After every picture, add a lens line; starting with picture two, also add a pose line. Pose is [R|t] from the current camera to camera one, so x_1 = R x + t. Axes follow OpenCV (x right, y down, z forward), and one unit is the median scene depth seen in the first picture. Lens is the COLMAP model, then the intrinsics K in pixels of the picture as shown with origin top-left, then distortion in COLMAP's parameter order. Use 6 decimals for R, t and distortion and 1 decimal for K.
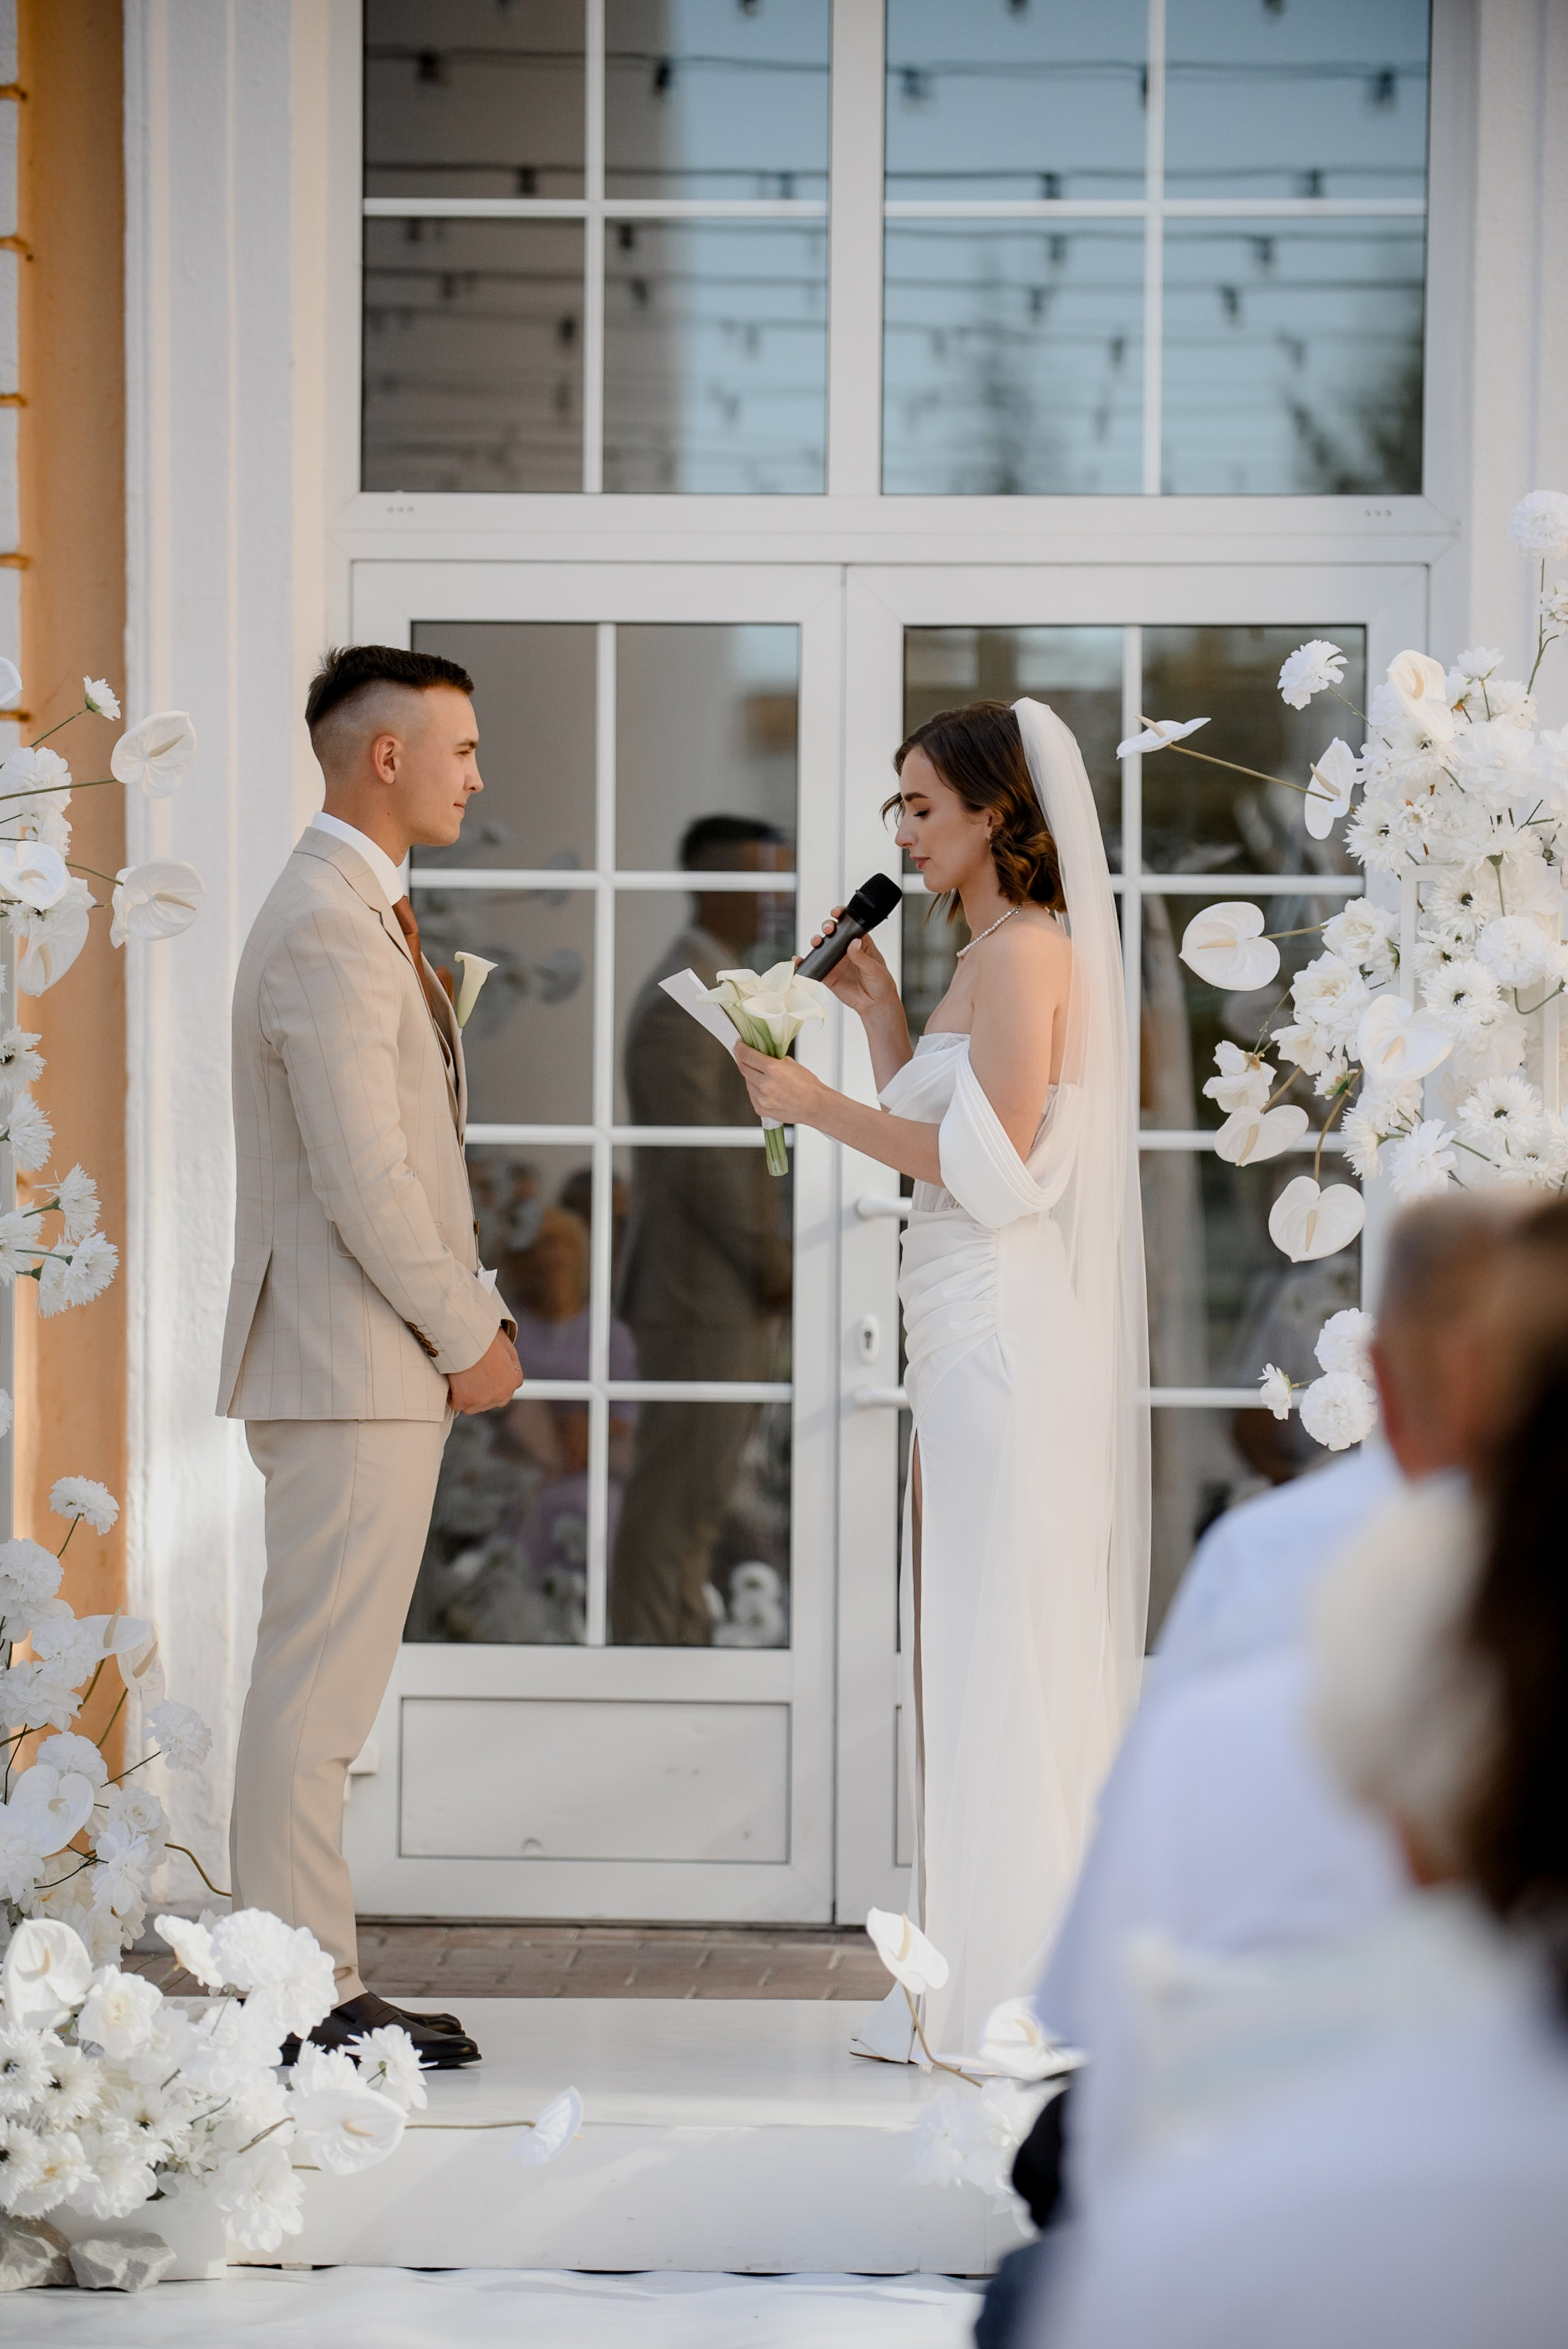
lens RADIAL K [[8873.5, 0, 784.0], [0, 8873.5, 1174.5], [0, 0, 1]] dist [0.211520, 8.414323]
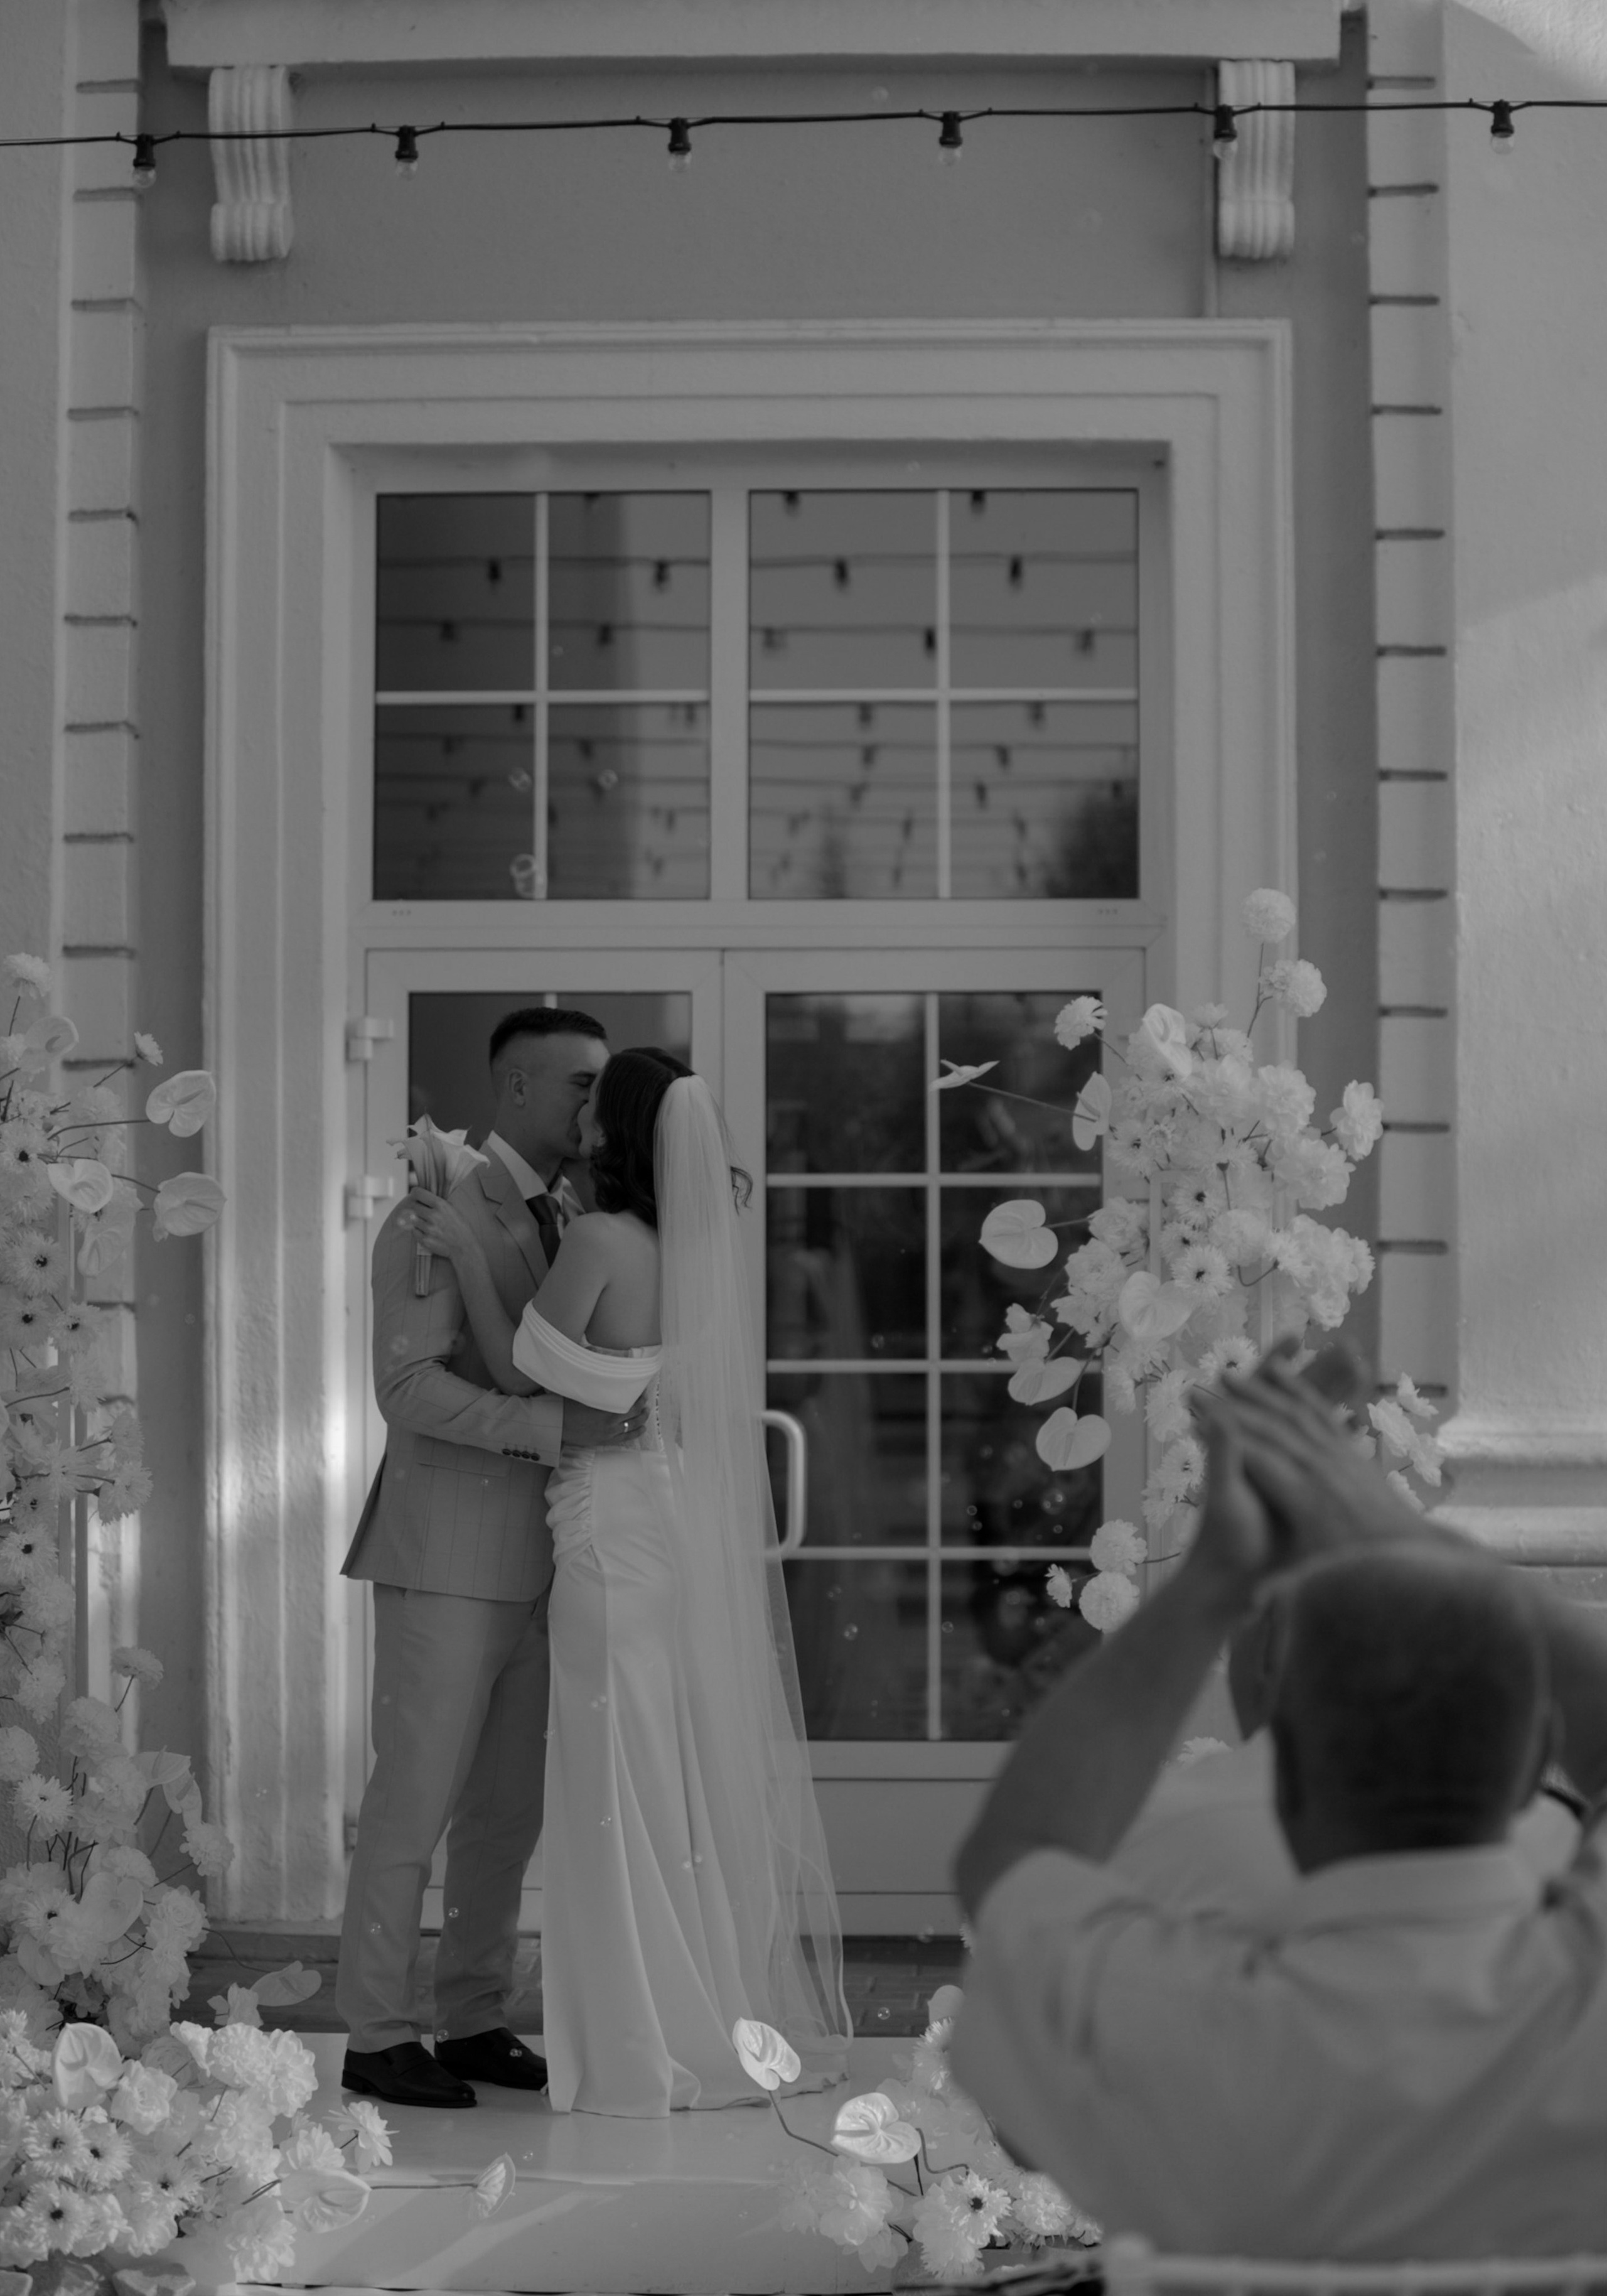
lens RADIAL K [[5324.7, 0, 803.5], [0, 5324.7, 1148.0], [0, 0, 1]] dist [-0.311355, -0.308569]
pose [[0.999794, -0.006943, 0.019087, 0.004406], [0.007620, 0.999337, -0.035597, -0.010982], [-0.018827, 0.035735, 0.999184, 0.228498]]
